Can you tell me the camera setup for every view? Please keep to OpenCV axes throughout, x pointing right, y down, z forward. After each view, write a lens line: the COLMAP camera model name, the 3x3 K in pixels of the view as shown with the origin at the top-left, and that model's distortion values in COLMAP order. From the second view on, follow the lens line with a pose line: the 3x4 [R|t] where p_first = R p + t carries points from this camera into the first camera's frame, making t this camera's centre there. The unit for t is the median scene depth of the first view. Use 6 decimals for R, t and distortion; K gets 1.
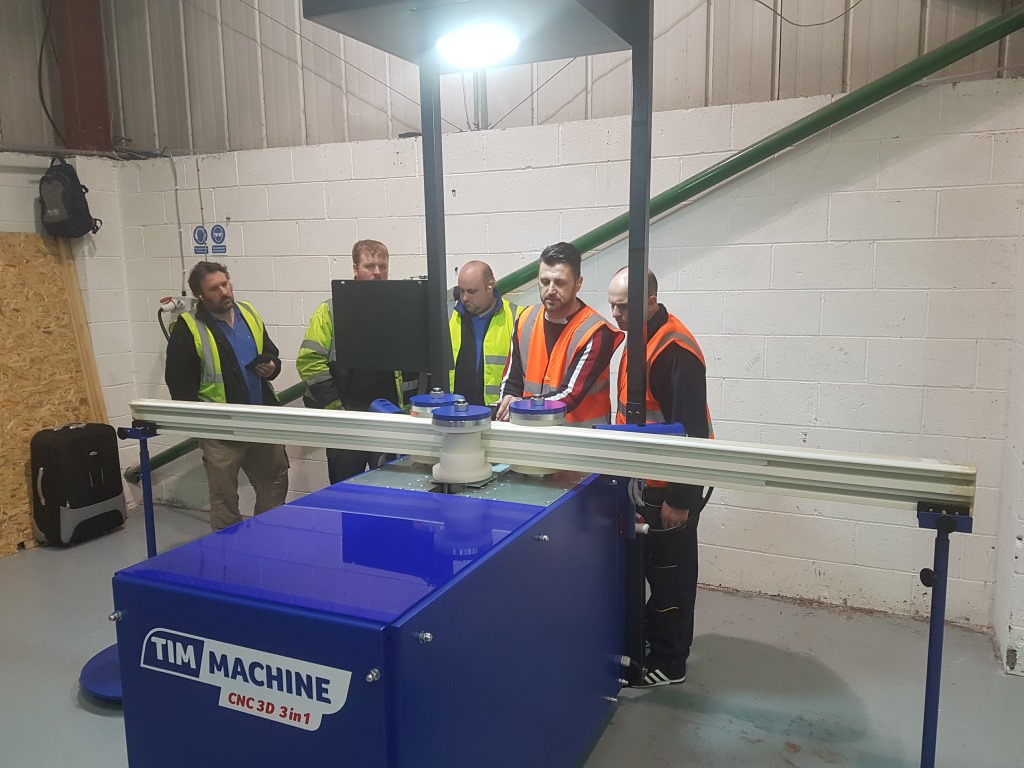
lens RADIAL K [[750.3, 0, 512.0], [0, 750.3, 384.0], [0, 0, 1]] dist [0.173565, -0.258555]
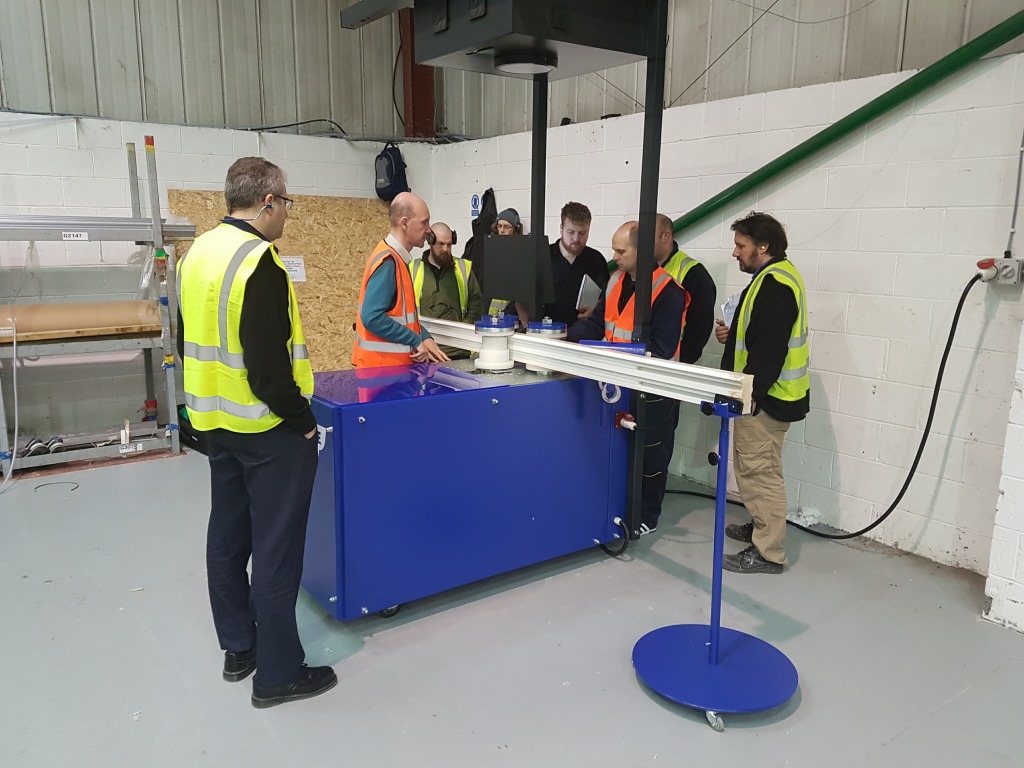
lens RADIAL K [[750.3, 0, 512.0], [0, 750.3, 384.0], [0, 0, 1]] dist [0.173565, -0.258555]
pose [[0.876706, 0.115593, -0.466931, 0.924931], [-0.090663, 0.993008, 0.075600, 0.054941], [0.472405, -0.023945, 0.881056, -0.427620]]
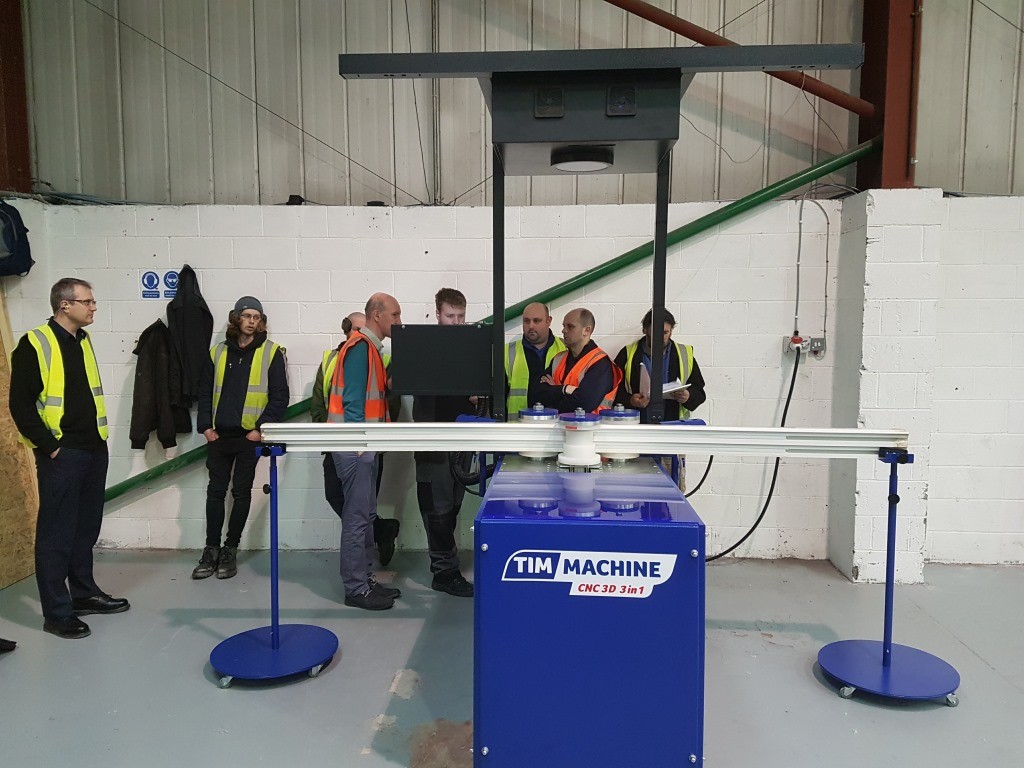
lens RADIAL K [[753.5, 0, 487.6], [0, 753.5, 381.3], [0, 0, 1]] dist [0.276080, -0.466124]
pose [[0.936932, -0.015387, 0.349173, -1.043064], [0.037850, 0.997622, -0.057599, 0.065845], [-0.347456, 0.067182, 0.935286, -0.417331]]
